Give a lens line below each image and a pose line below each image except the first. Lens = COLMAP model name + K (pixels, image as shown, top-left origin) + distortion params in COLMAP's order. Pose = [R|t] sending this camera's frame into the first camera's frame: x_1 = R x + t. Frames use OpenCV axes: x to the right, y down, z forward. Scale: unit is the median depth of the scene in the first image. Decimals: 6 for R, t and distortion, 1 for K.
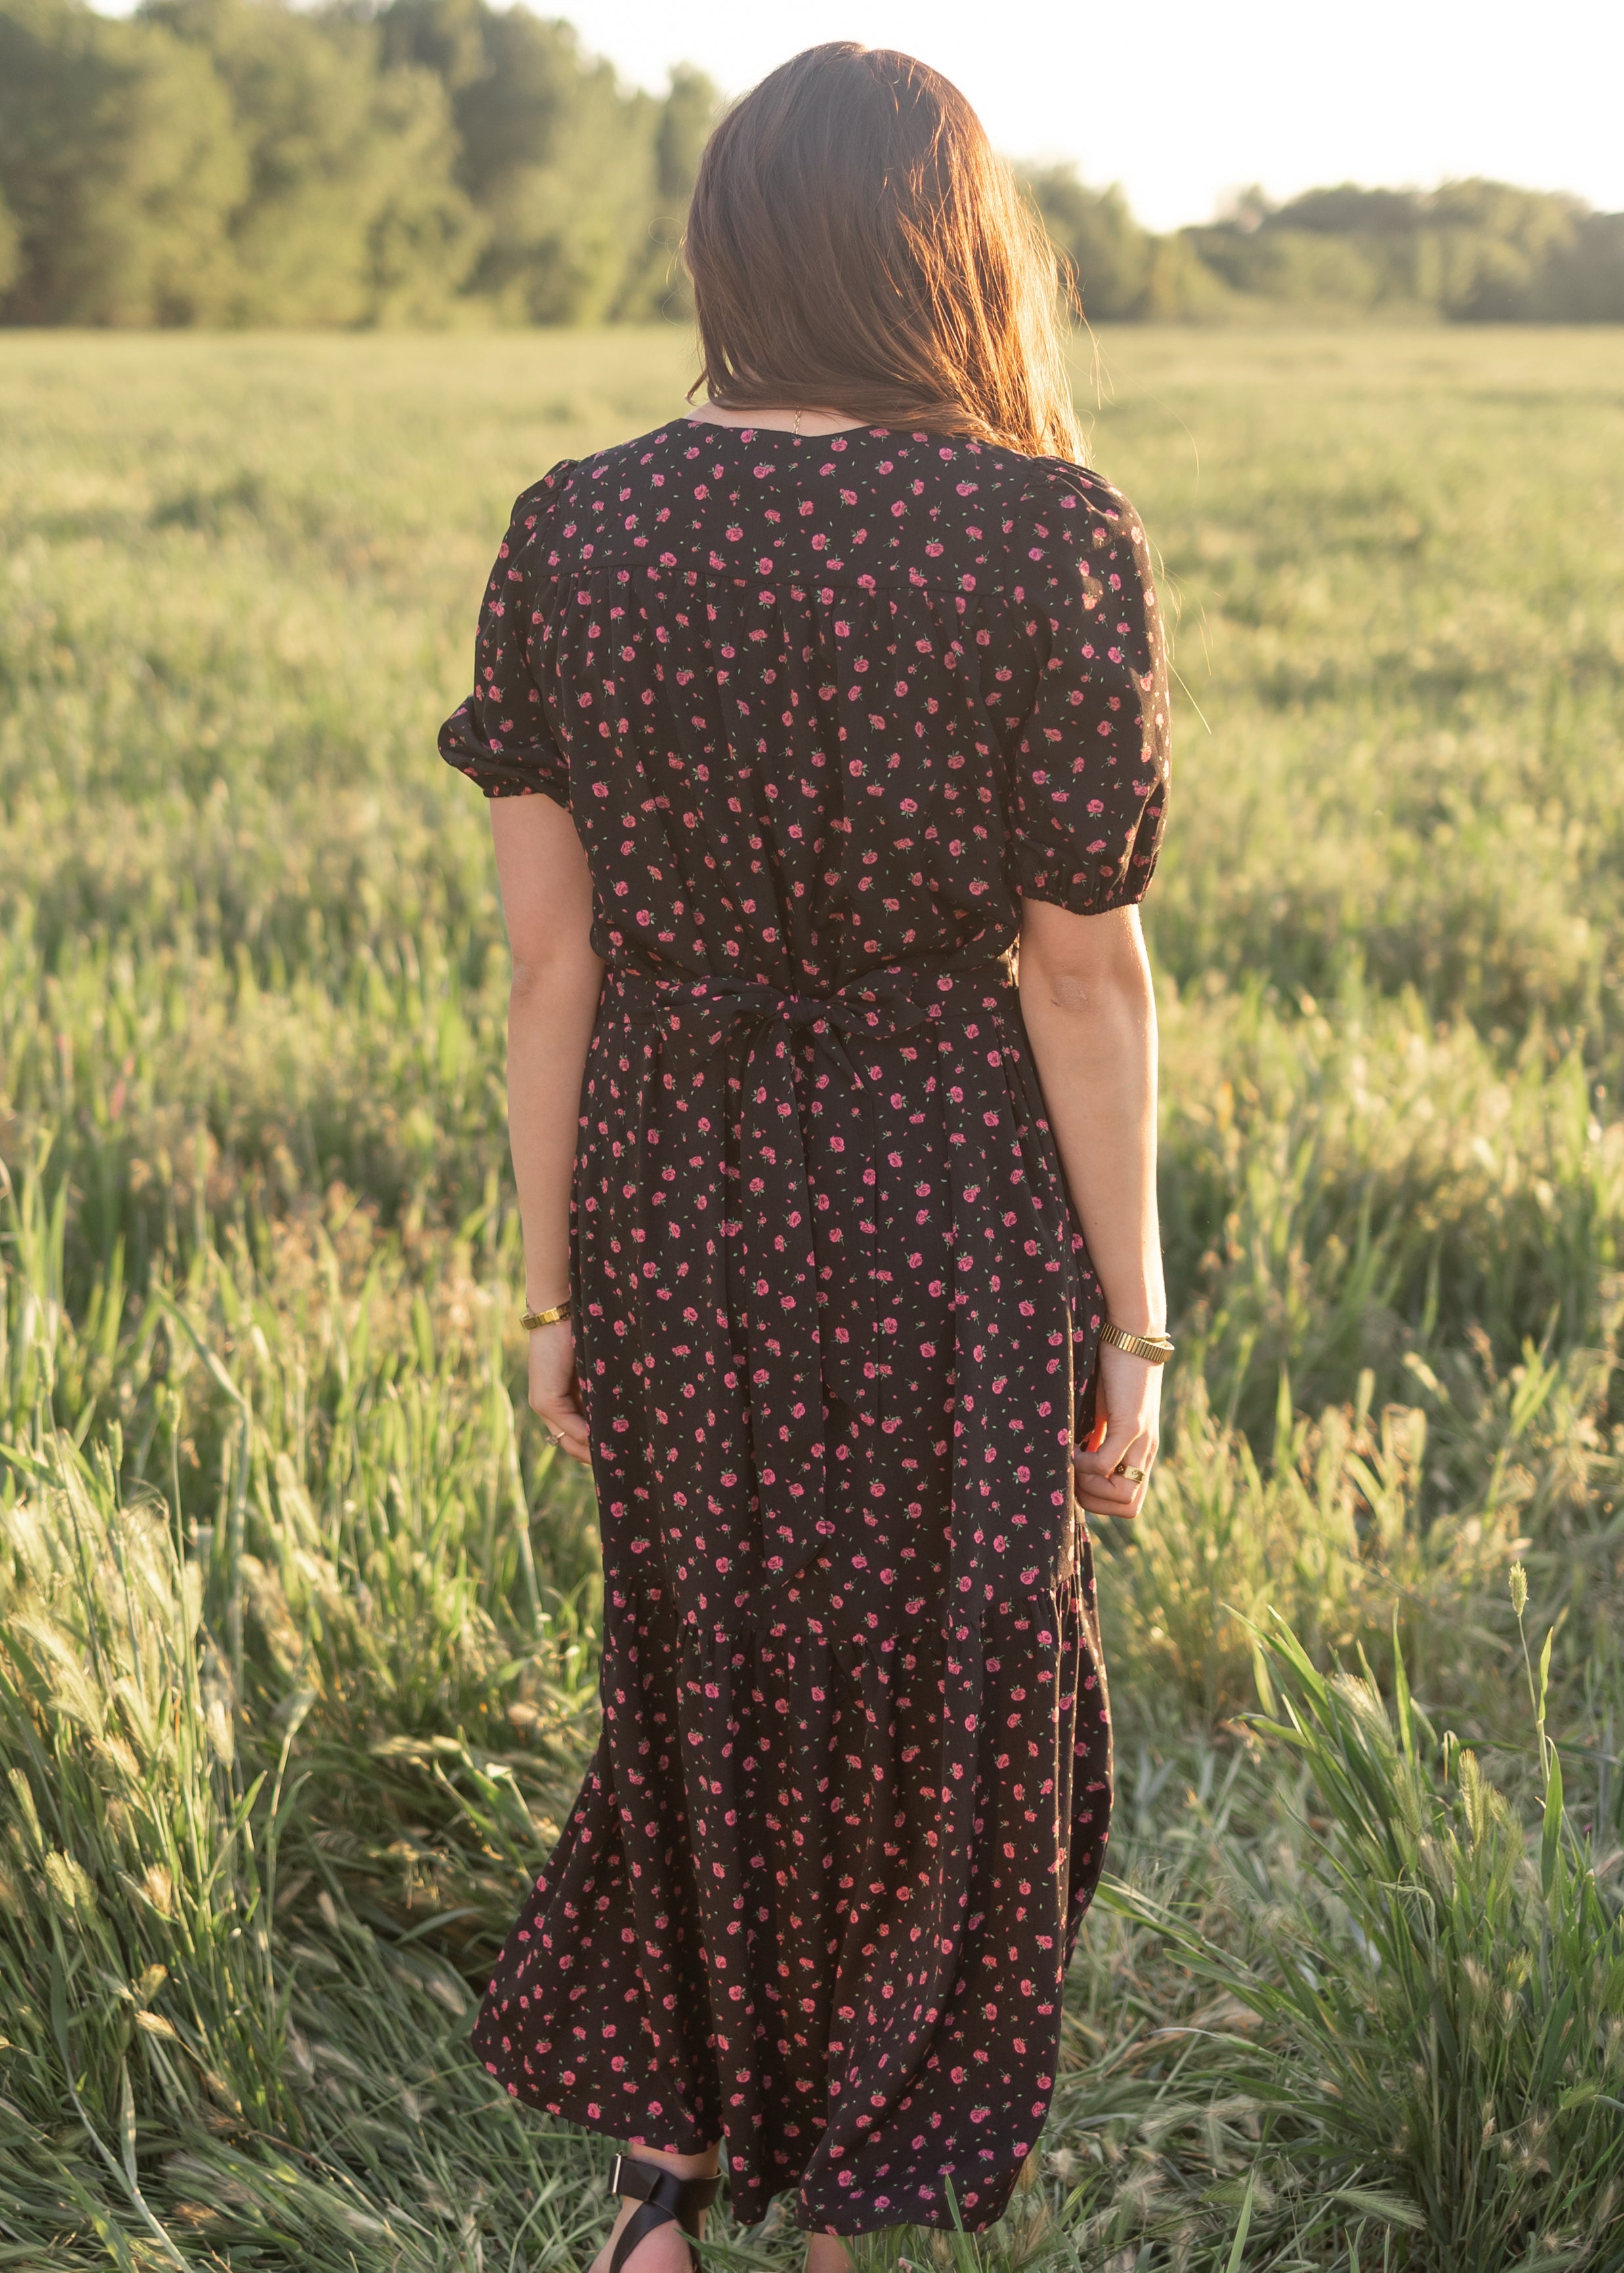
lens RADIAL K [[4014.3, 0, 695.9], [0, 4014.3, 993.2], [0, 0, 1]] dist [0.018450, -0.019523]
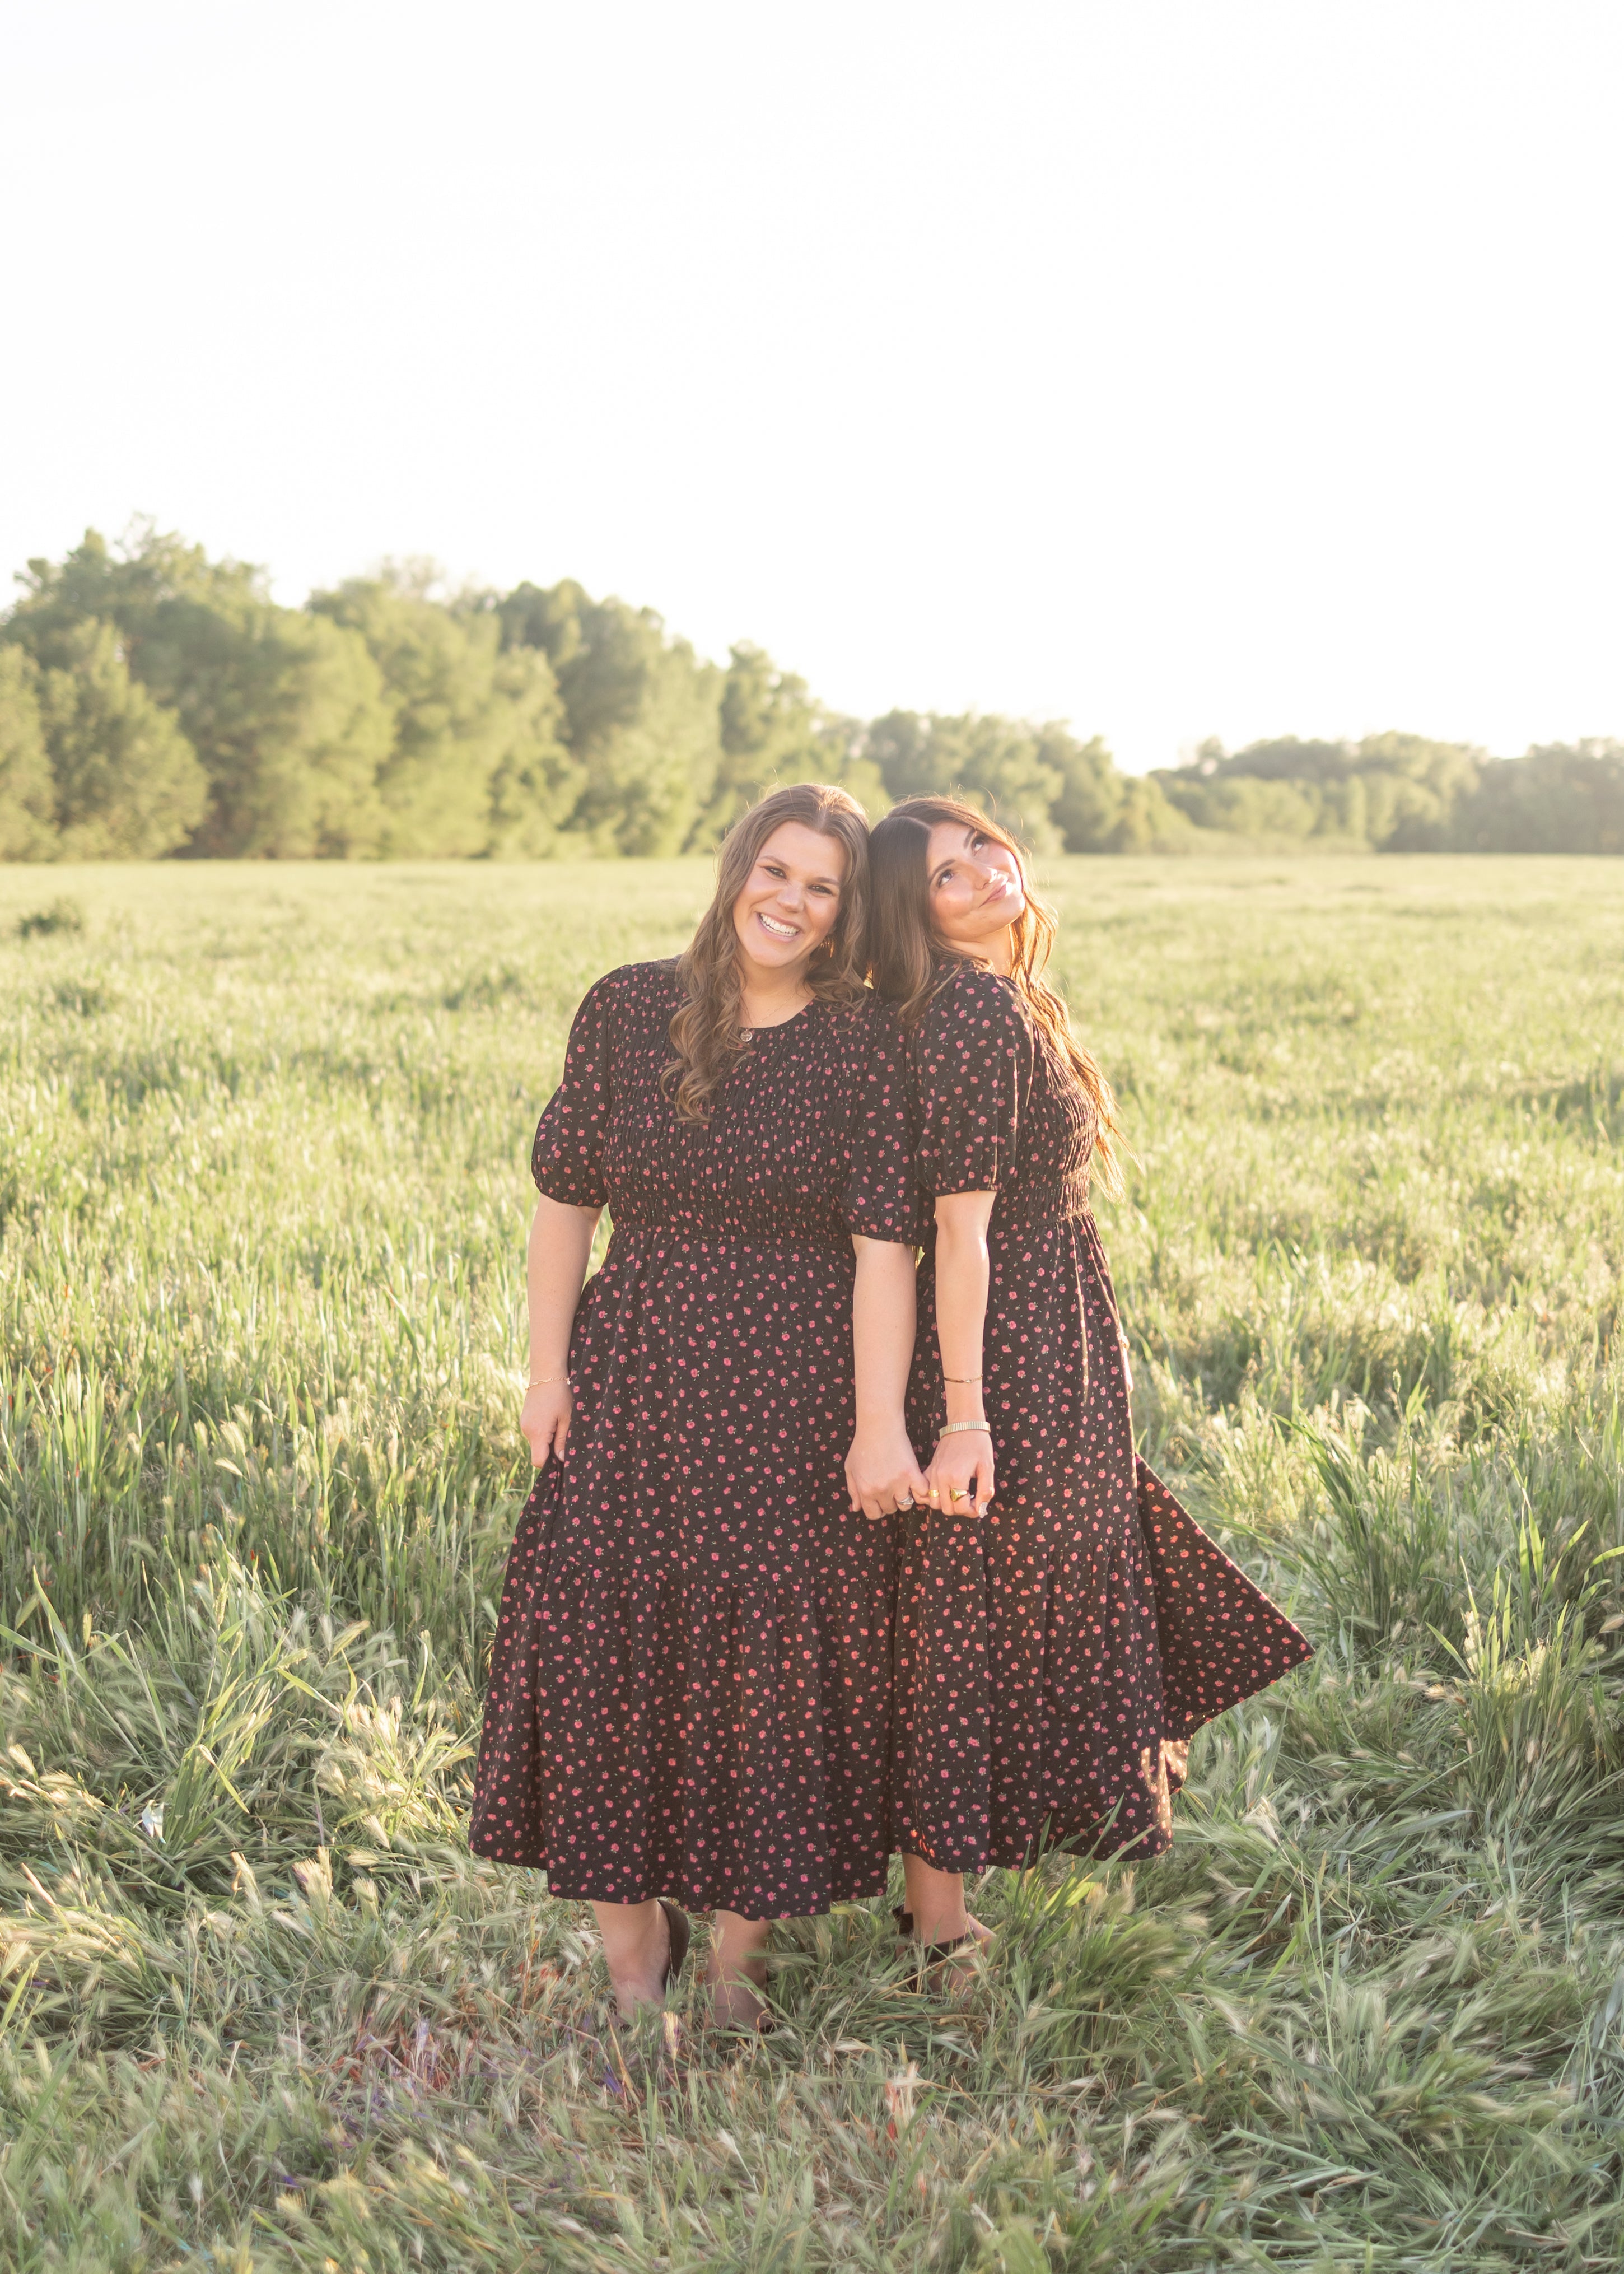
lens RADIAL K [[4721.2, 0, 757.2], [0, 4721.2, 925.1], [0, 0, 1]] dist [-0.011636, 0.085139]
pose [[0.998763, -0.001092, 0.049705, -0.072945], [0.008258, 0.989516, -0.144190, 0.061299], [-0.049026, 0.144422, 0.988301, -0.413287]]
